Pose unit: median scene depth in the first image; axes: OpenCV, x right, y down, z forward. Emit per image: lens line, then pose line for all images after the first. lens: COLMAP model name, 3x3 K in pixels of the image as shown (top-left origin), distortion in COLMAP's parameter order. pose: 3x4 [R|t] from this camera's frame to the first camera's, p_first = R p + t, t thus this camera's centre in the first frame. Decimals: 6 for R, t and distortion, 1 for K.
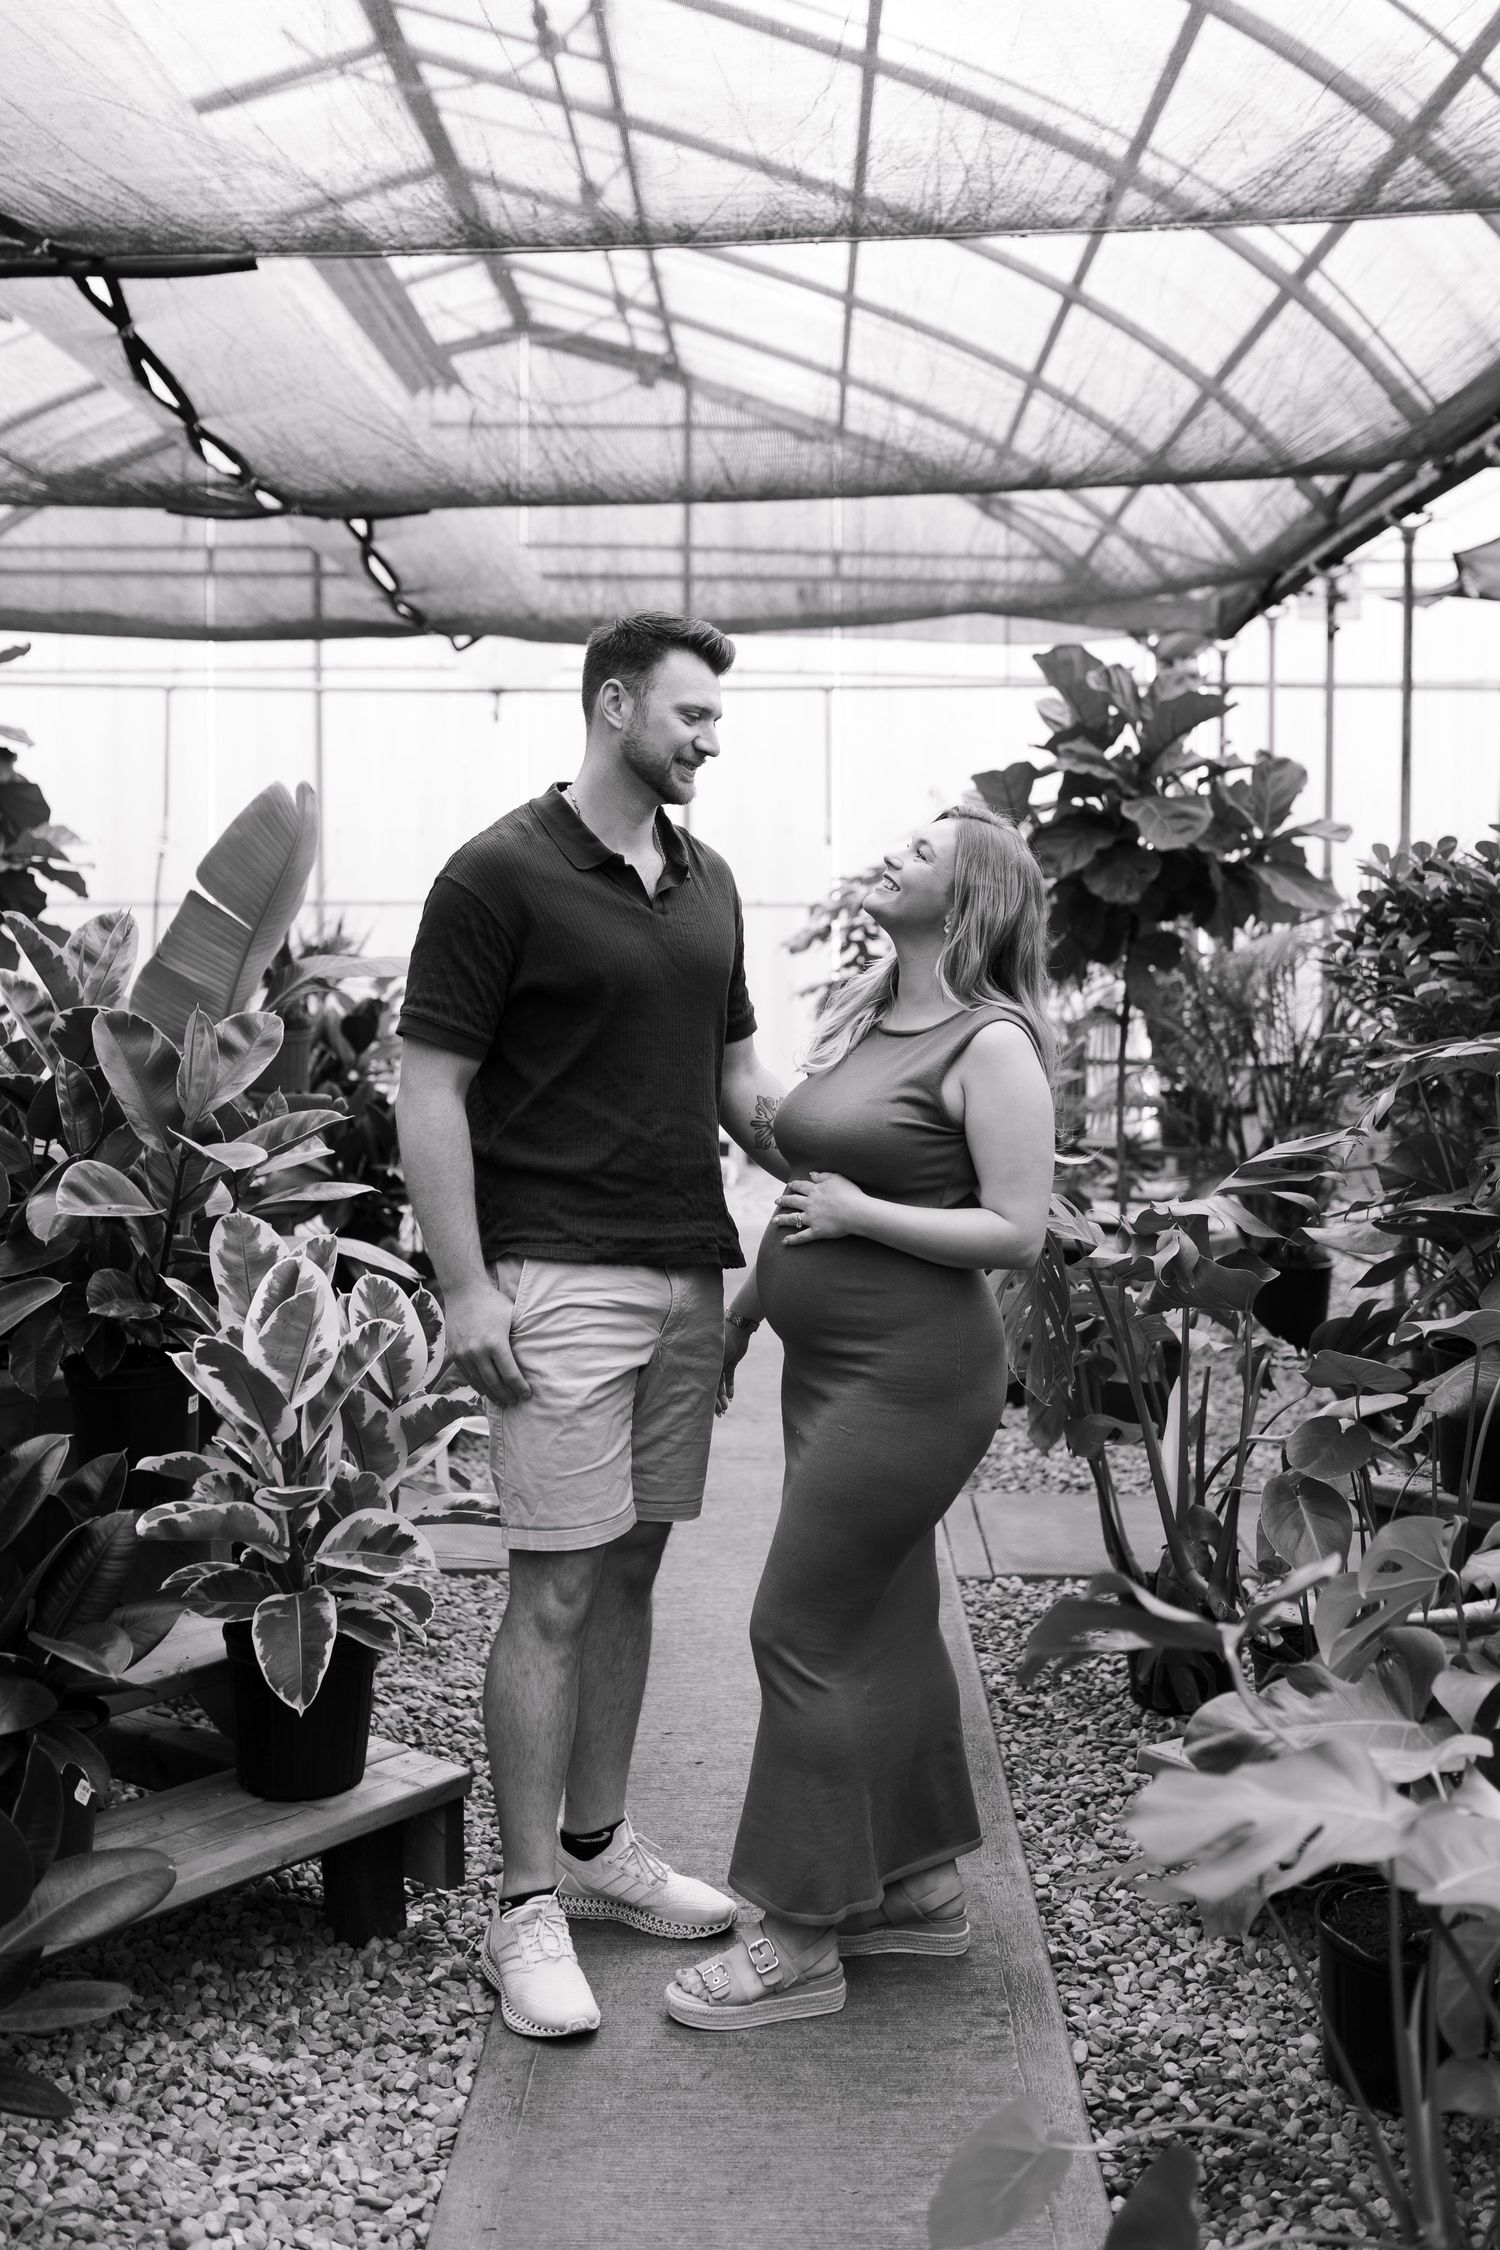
lens RADIAL K [[2367.4, 0, 766.3], [0, 2367.4, 1093.5], [0, 0, 1]] dist [-0.004042, 0.009574]
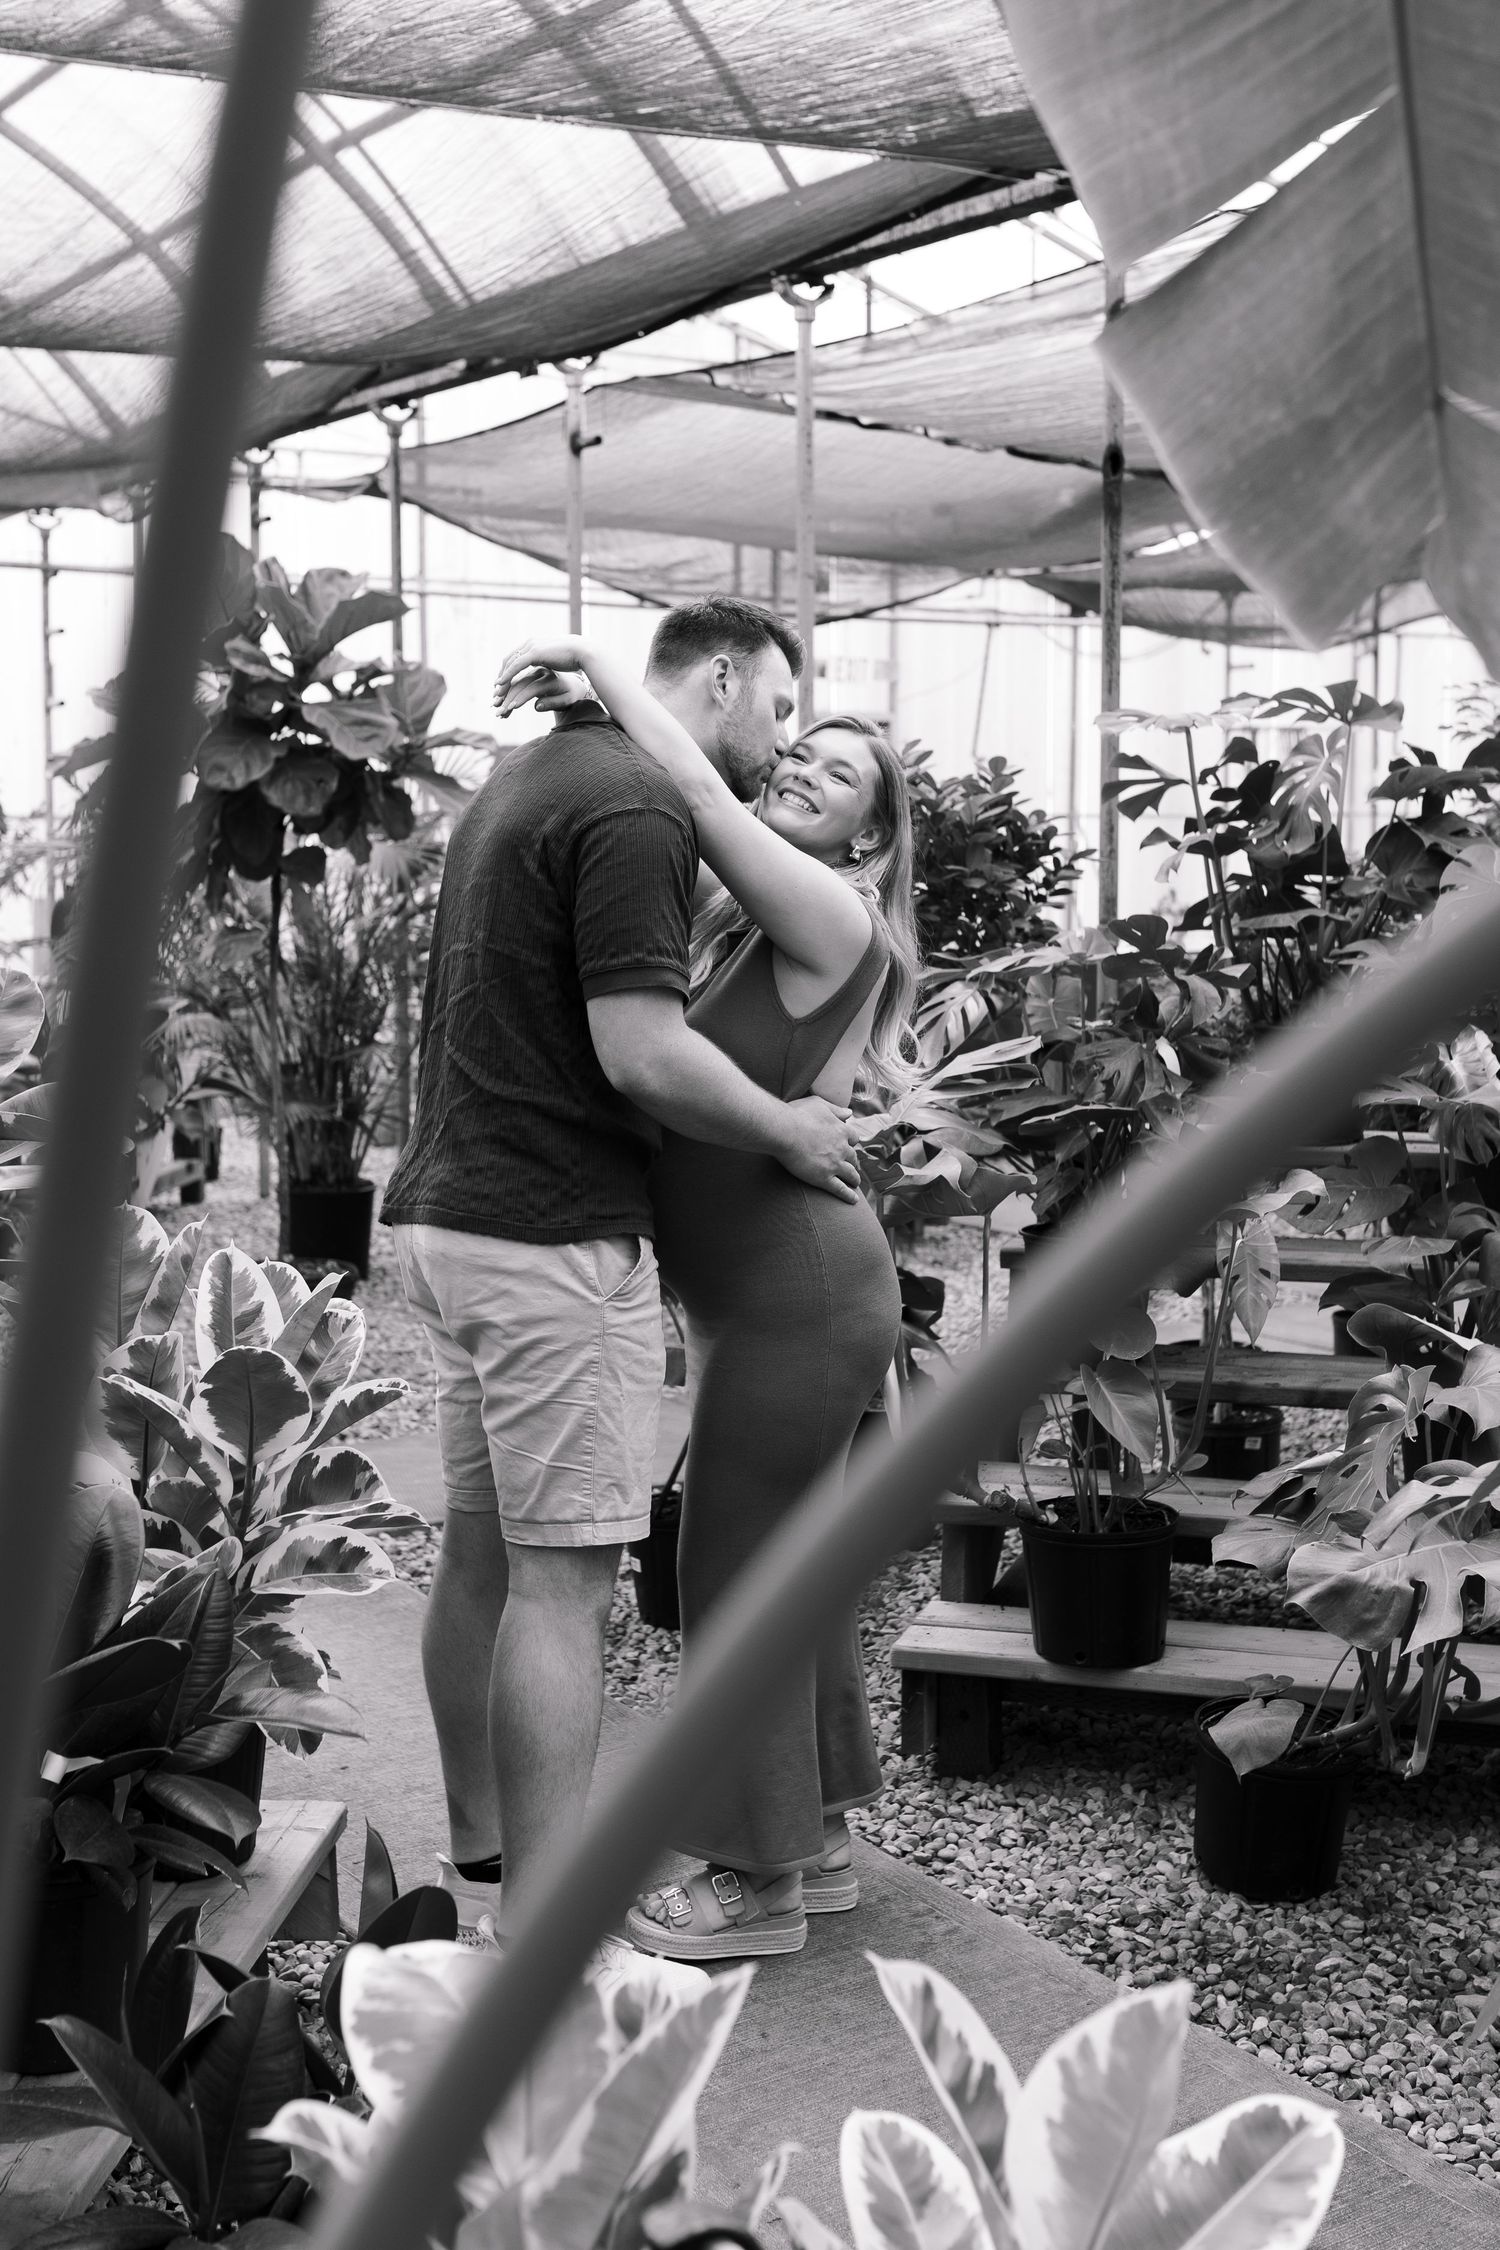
lens RADIAL K [[2549.7, 0, 750.0], [0, 2549.7, 1125.0], [0, 0, 1]] dist [-0.000949, 0.002681]
pose [[0.825786, -0.068819, 0.559770, -0.275833], [0.043252, 0.997332, 0.058807, -0.010219], [-0.562323, -0.024351, 0.826559, 0.066702]]
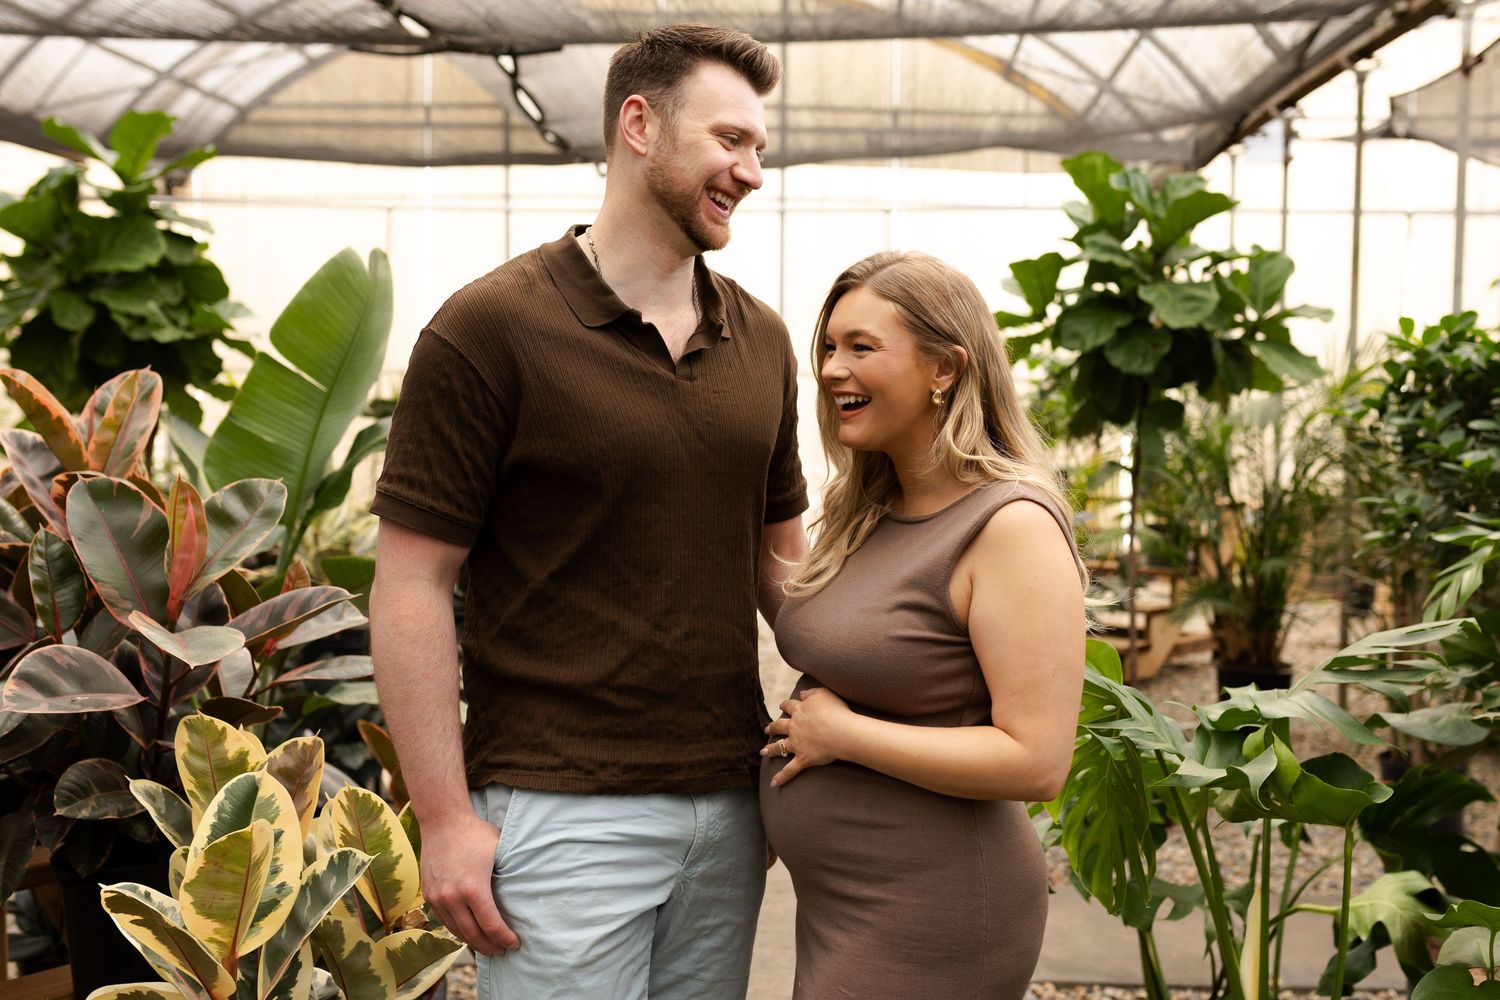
lens RADIAL K [[1603.7, 0, 803.2], [0, 1603.7, 502.3], [0, 0, 1]] dist [0.001456, -0.004965]
pose [[0.999618, 0.009209, -0.026073, 0.007057], [-0.009242, 0.999957, -0.001126, -0.014784], [0.026062, 0.001367, 0.999659, 0.209208]]
